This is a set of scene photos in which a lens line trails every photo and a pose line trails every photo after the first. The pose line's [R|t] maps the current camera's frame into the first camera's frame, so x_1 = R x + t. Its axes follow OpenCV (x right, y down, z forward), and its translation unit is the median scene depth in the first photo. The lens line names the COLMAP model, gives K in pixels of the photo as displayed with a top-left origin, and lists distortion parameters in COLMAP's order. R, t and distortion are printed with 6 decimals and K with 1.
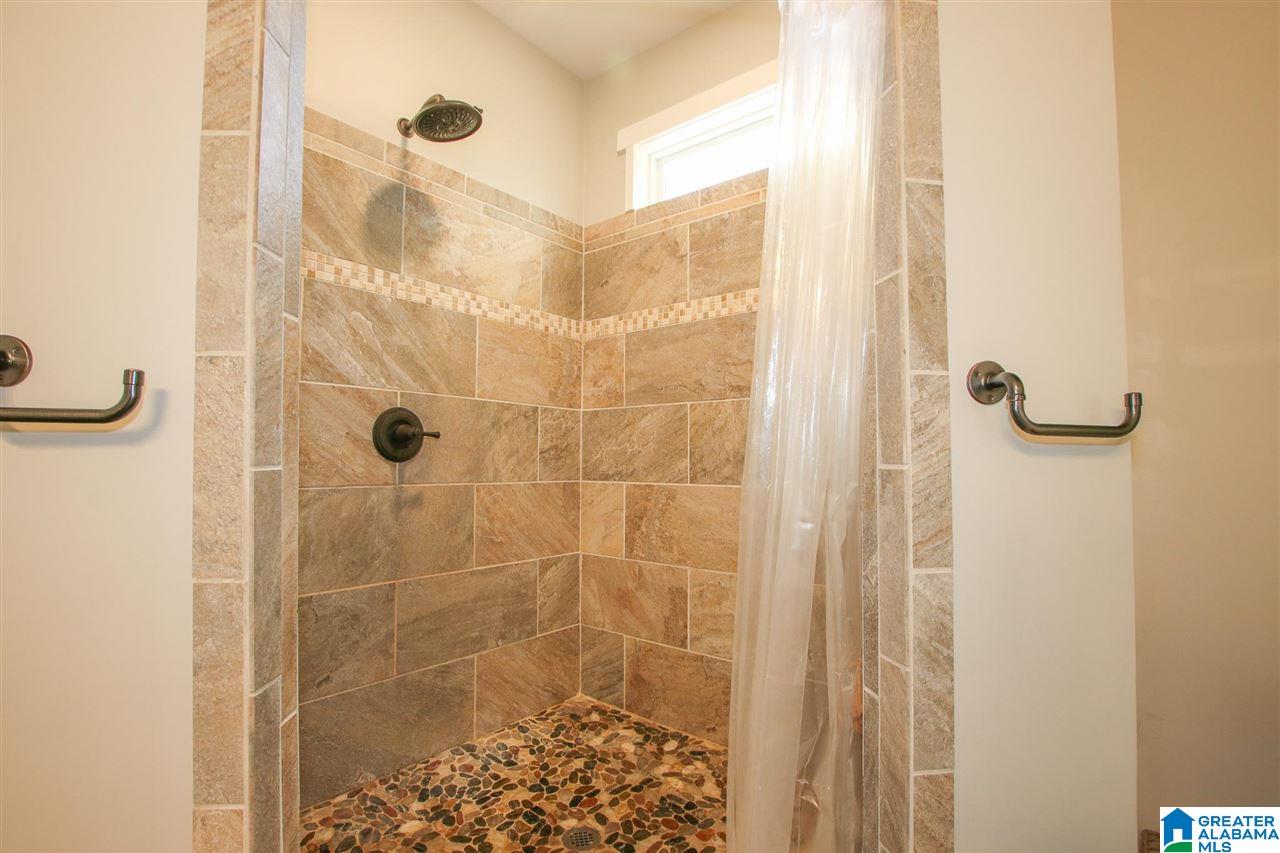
lens RADIAL K [[594.5, 0, 629.7], [0, 594.5, 439.4], [0, 0, 1]] dist [-0.030264, 0.001221]
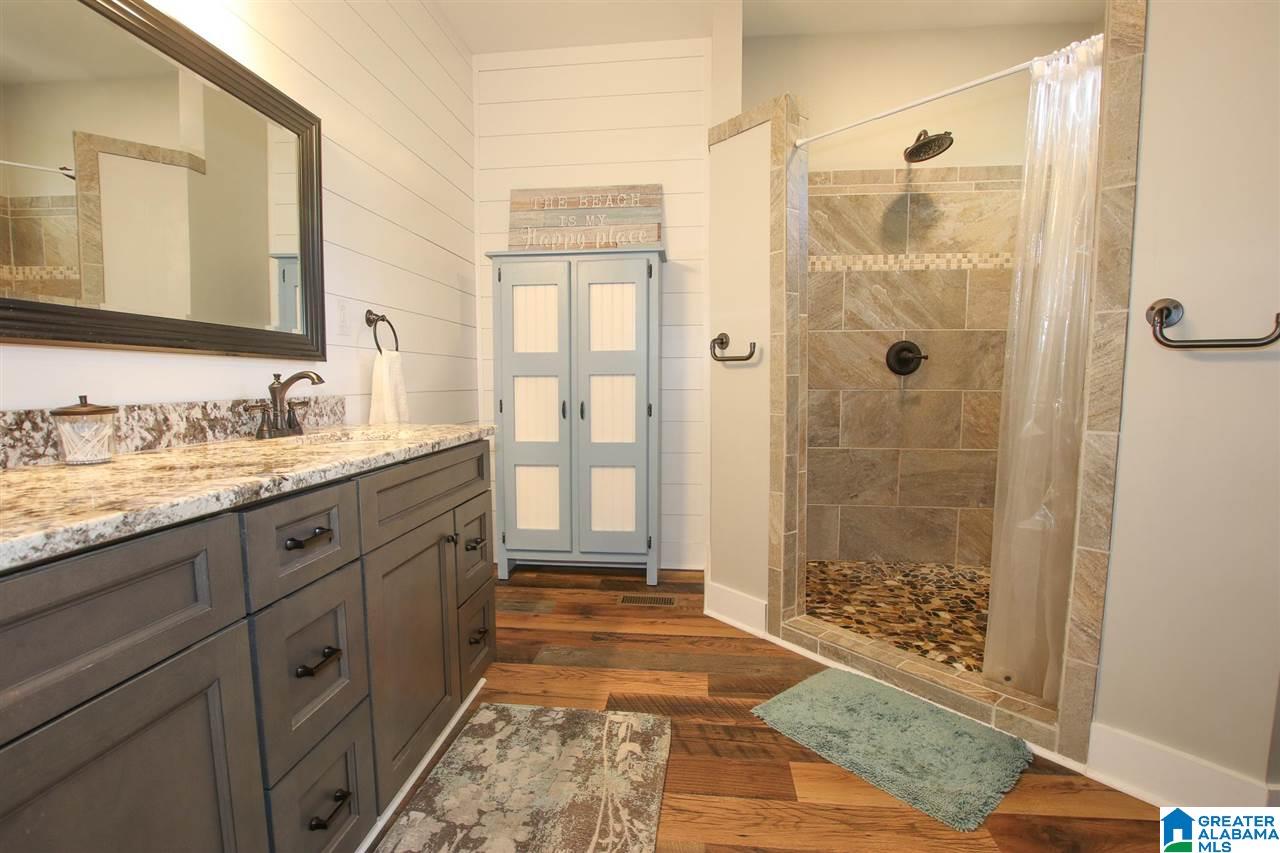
lens RADIAL K [[594.5, 0, 638.0], [0, 594.5, 432.4], [0, 0, 1]] dist [-0.030264, 0.001221]
pose [[0.543930, 0.067031, -0.836449, 0.587116], [0.035129, 0.994112, 0.102509, 0.003468], [0.838395, -0.085141, 0.538372, -0.491807]]
